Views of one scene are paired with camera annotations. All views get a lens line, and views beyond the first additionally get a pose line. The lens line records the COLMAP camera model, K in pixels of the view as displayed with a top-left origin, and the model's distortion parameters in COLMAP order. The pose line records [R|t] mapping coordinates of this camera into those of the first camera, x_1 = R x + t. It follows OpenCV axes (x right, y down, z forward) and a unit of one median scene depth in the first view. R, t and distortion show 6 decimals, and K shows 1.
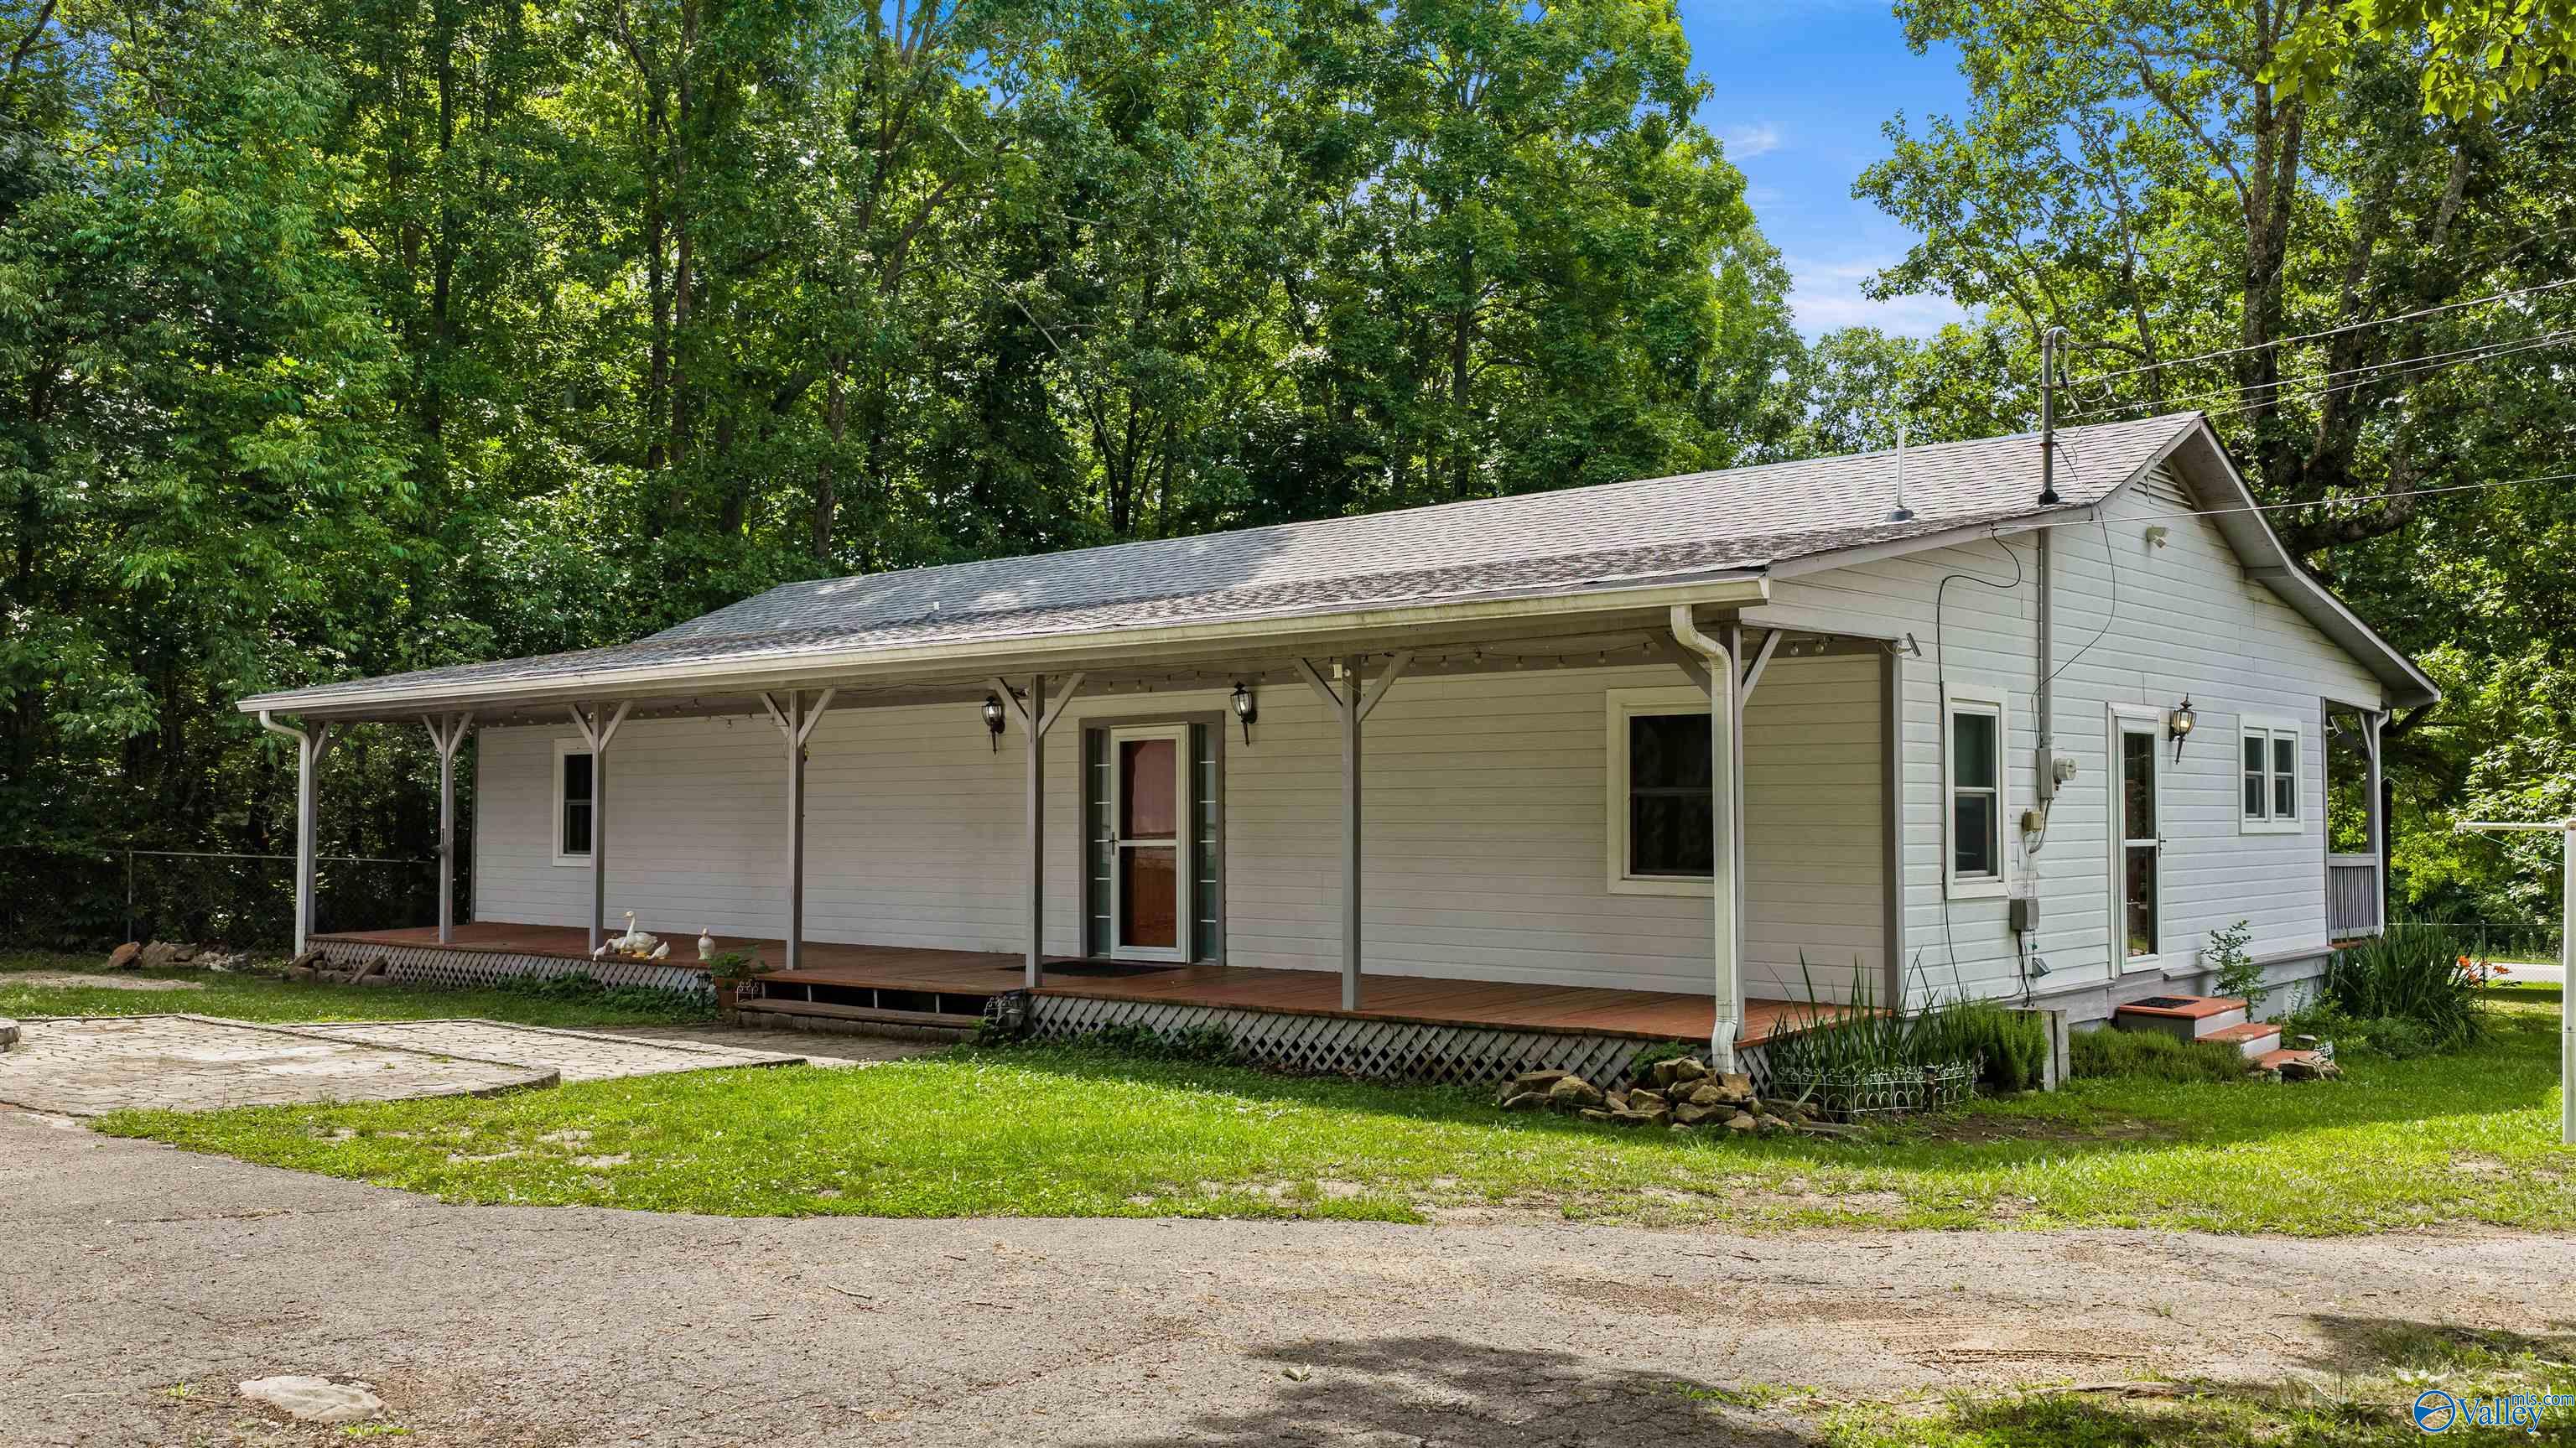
lens RADIAL K [[2136.7, 0, 1288.0], [0, 2136.7, 724.0], [0, 0, 1]] dist [0.026927, -0.012886]
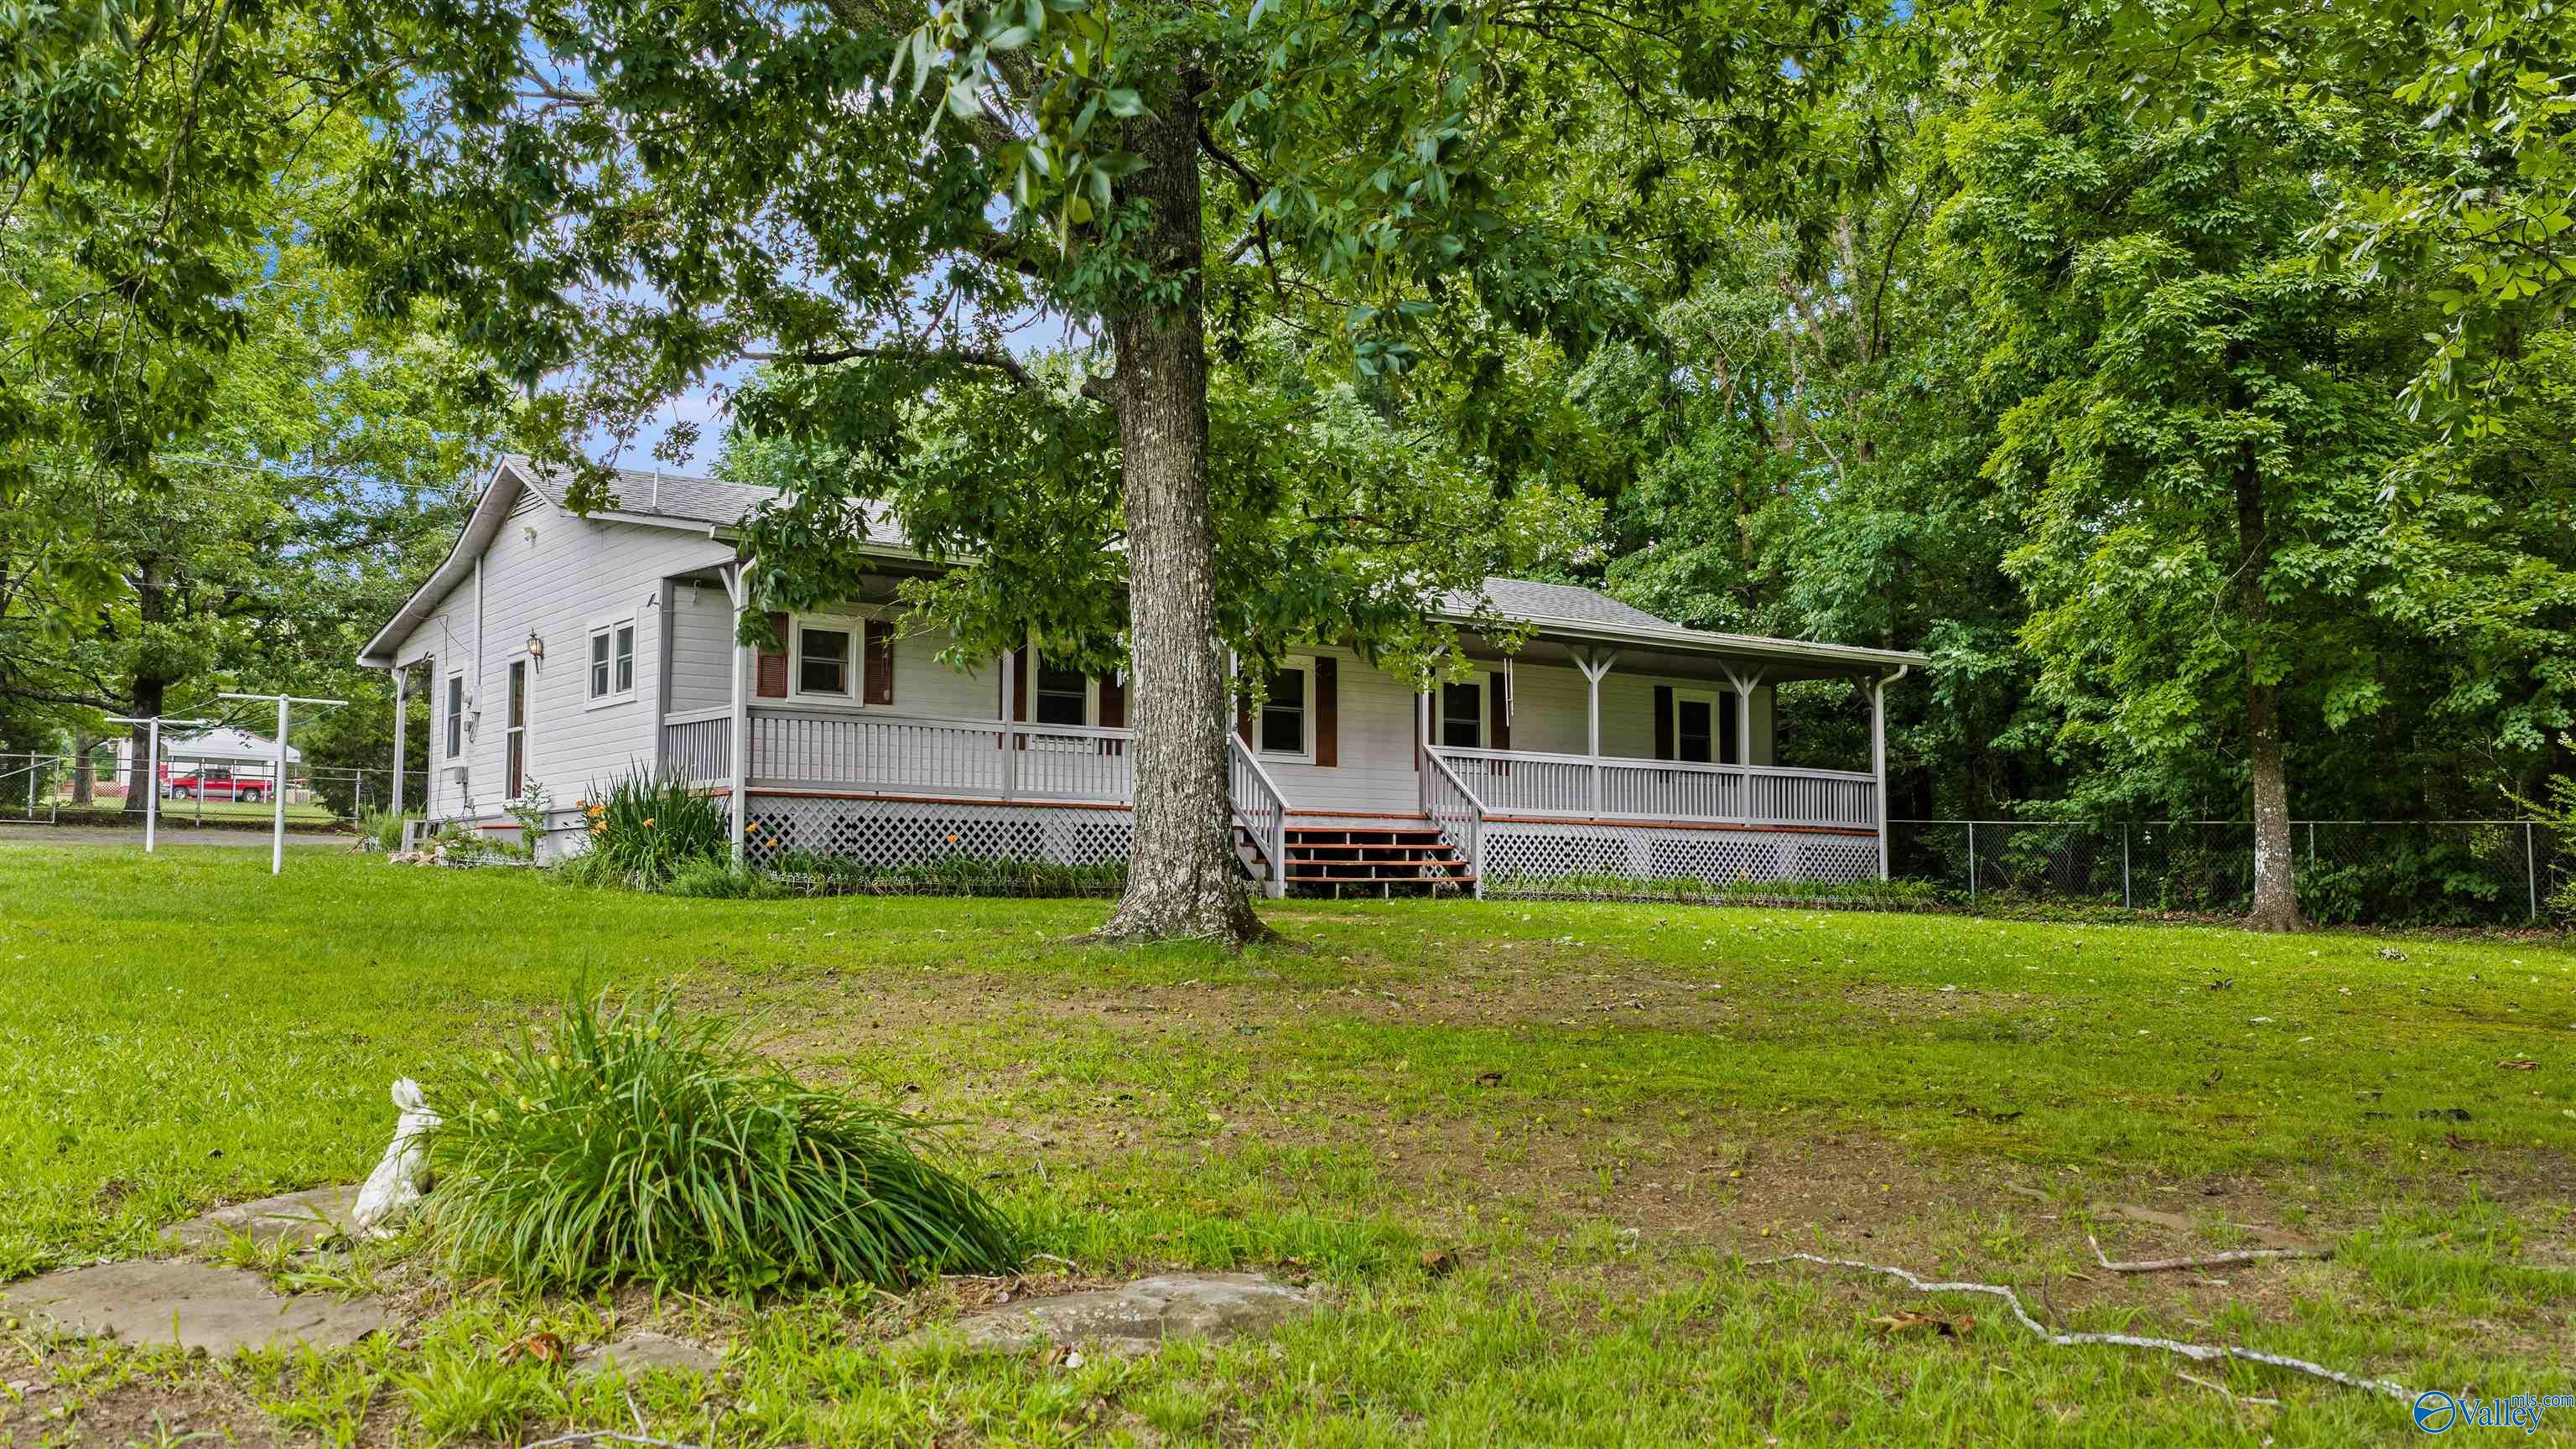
lens RADIAL K [[2123.6, 0, 1291.7], [0, 2123.6, 724.6], [0, 0, 1]] dist [0.011816, -0.033658]
pose [[-0.212345, -0.078544, -0.974033, 2.116259], [0.042225, 0.995096, -0.089447, 0.253816], [0.976282, -0.060123, -0.207987, 2.196165]]
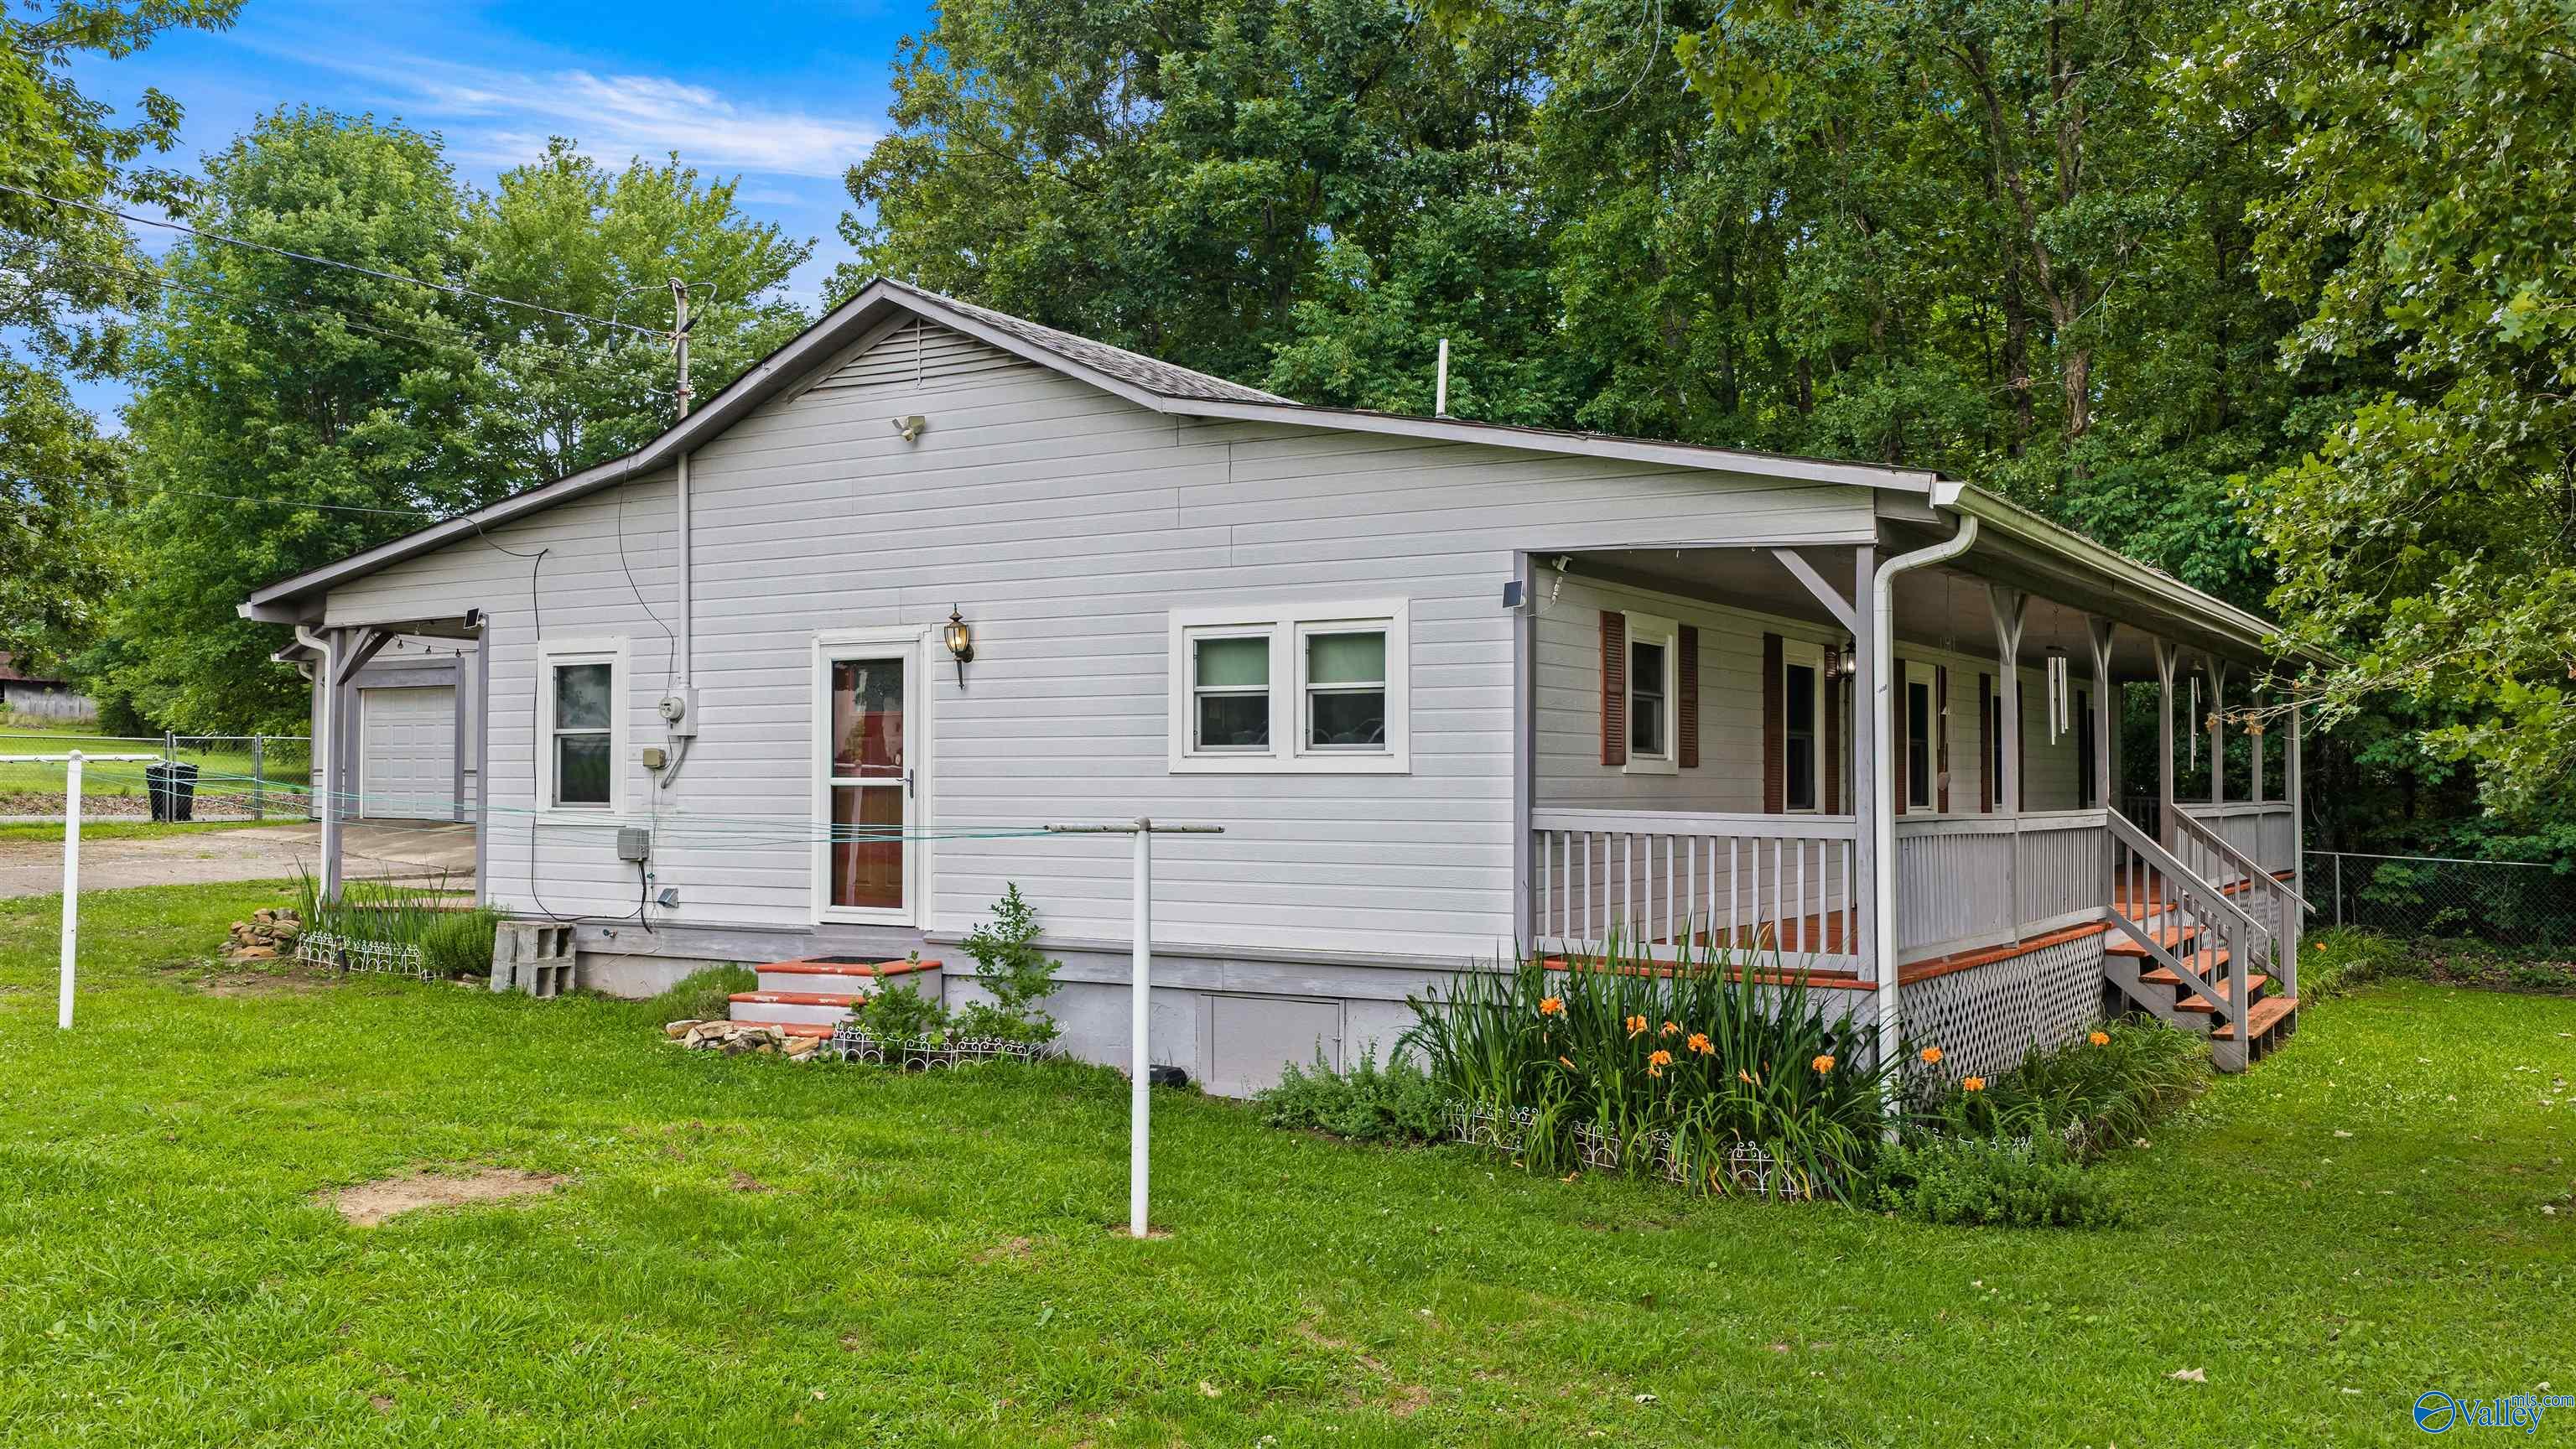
lens RADIAL K [[2143.7, 0, 1287.5], [0, 2143.7, 719.0], [0, 0, 1]] dist [0.002843, -0.010883]
pose [[0.160962, -0.028146, -0.986559, 1.509777], [0.043282, 0.998833, -0.021434, 0.064297], [0.986011, -0.039250, 0.161993, 1.182768]]
